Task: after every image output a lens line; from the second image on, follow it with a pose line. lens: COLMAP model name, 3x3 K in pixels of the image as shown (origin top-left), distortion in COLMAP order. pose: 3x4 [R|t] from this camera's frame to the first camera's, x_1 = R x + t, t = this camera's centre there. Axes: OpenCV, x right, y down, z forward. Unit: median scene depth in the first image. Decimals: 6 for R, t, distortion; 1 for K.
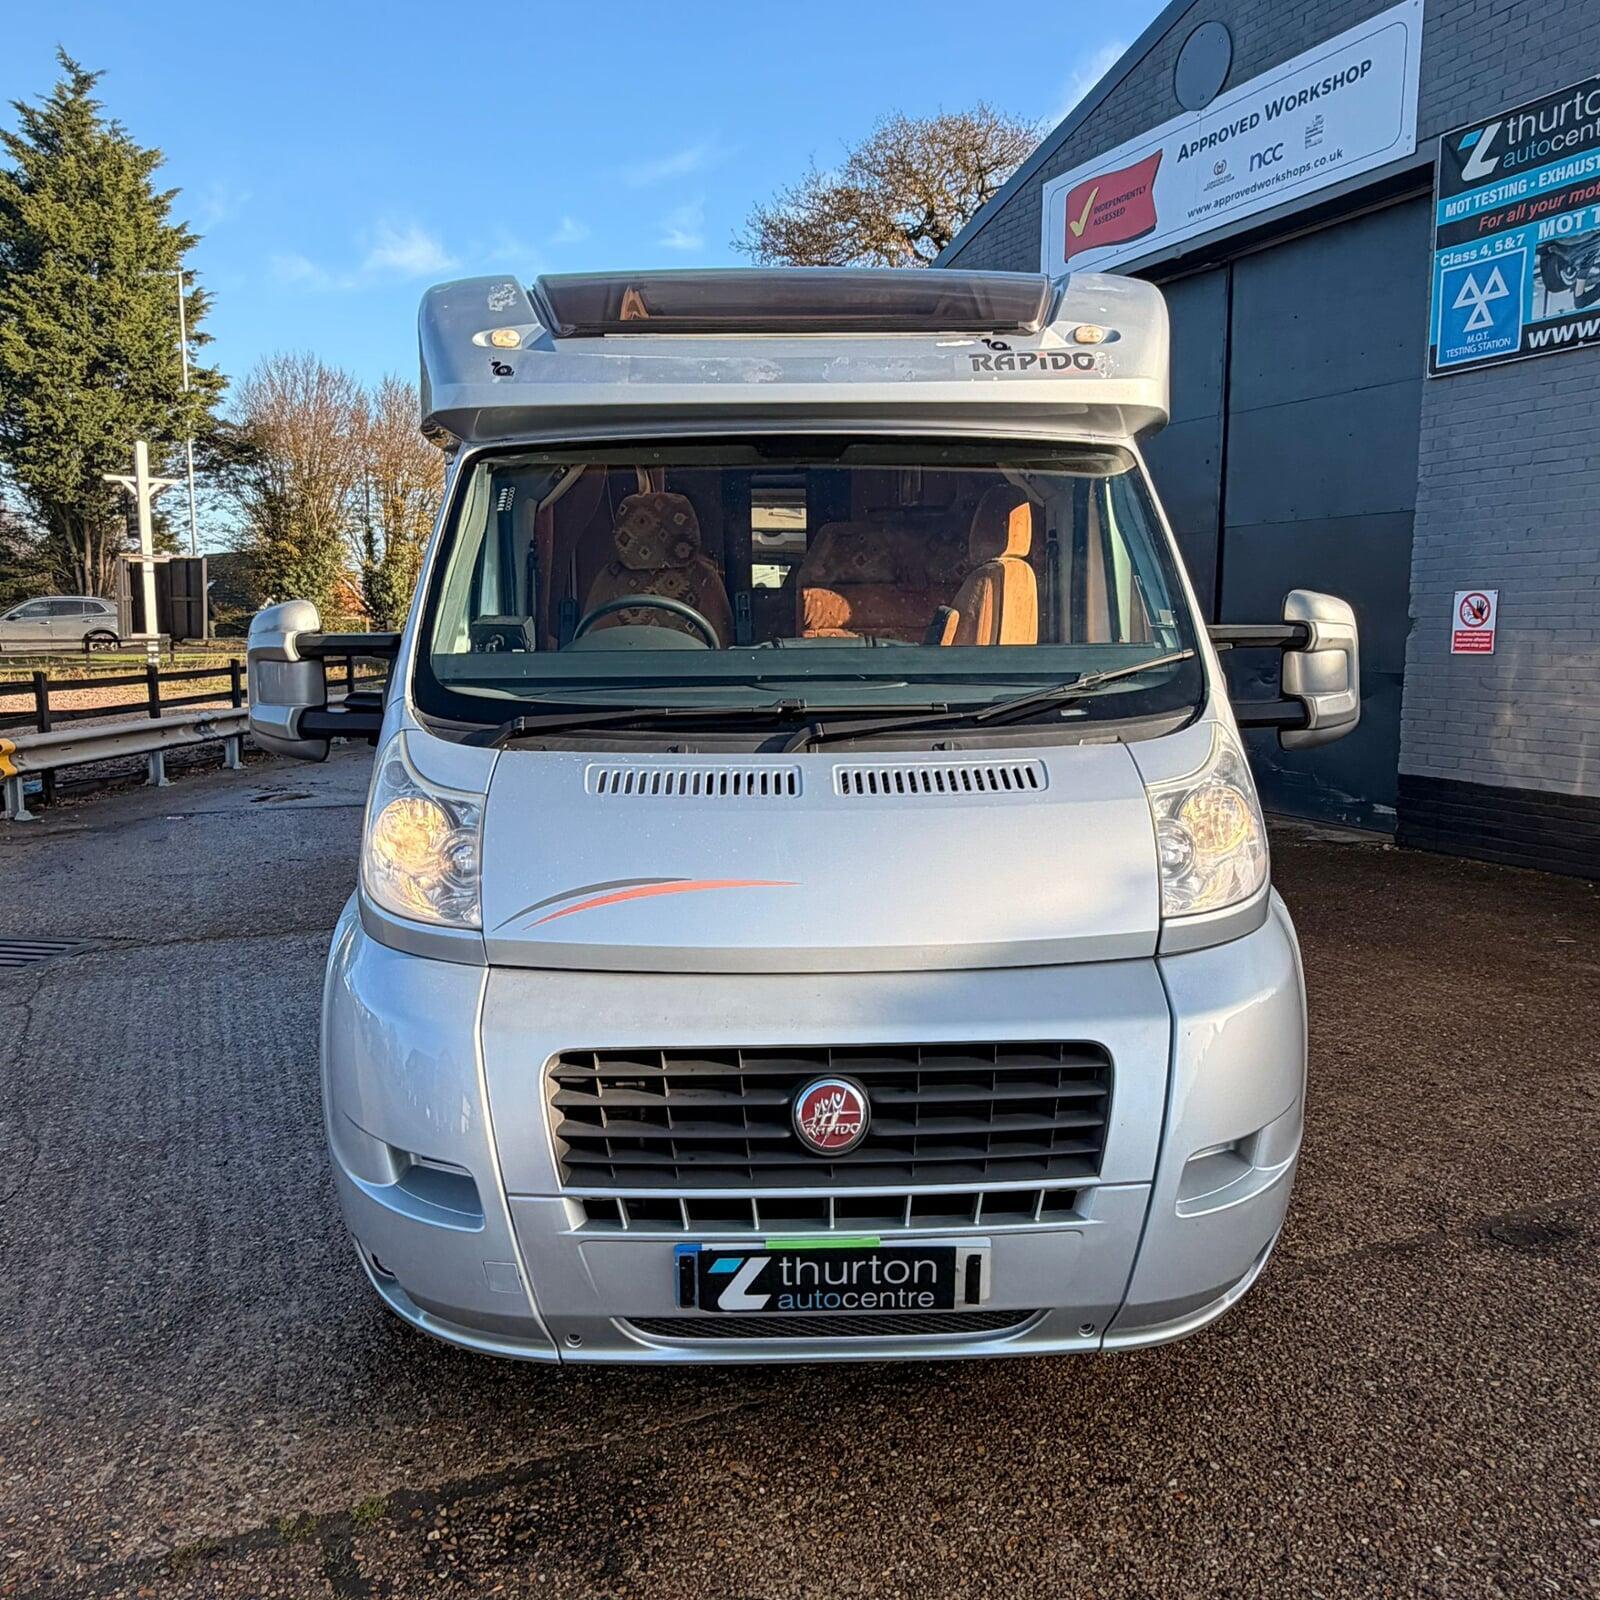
lens RADIAL K [[1320.0, 0, 795.4], [0, 1320.0, 788.6], [0, 0, 1]] dist [0.009244, 0.001866]
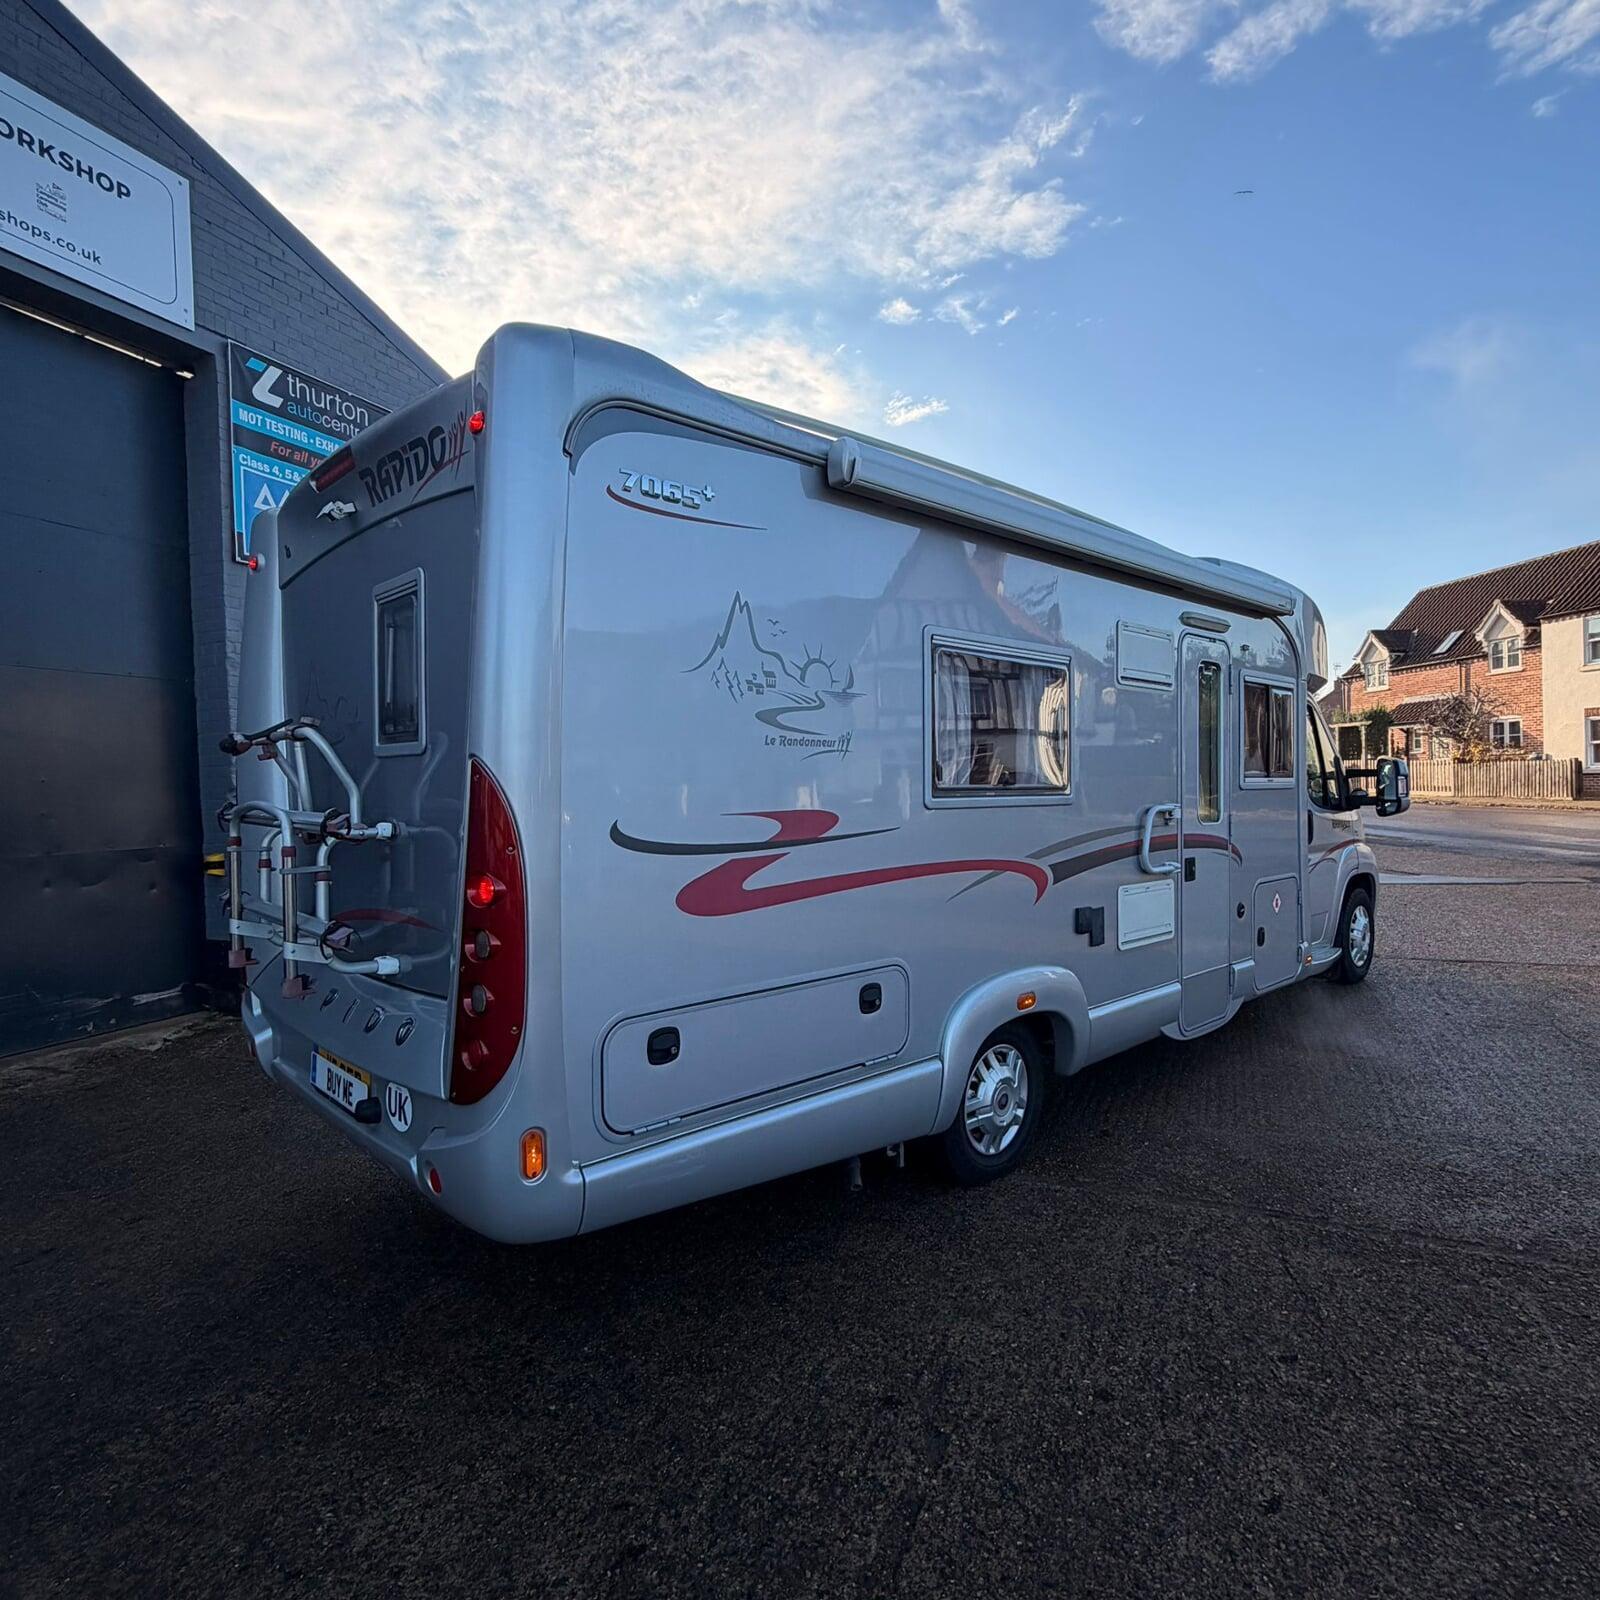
lens RADIAL K [[1015.3, 0, 810.7], [0, 1015.3, 802.9], [0, 0, 1]] dist [0.038668, -0.021520]
pose [[-0.685497, -0.001594, 0.728074, -0.421528], [0.111352, 0.988003, 0.107004, -0.162394], [-0.719510, 0.154424, -0.677096, 1.264539]]
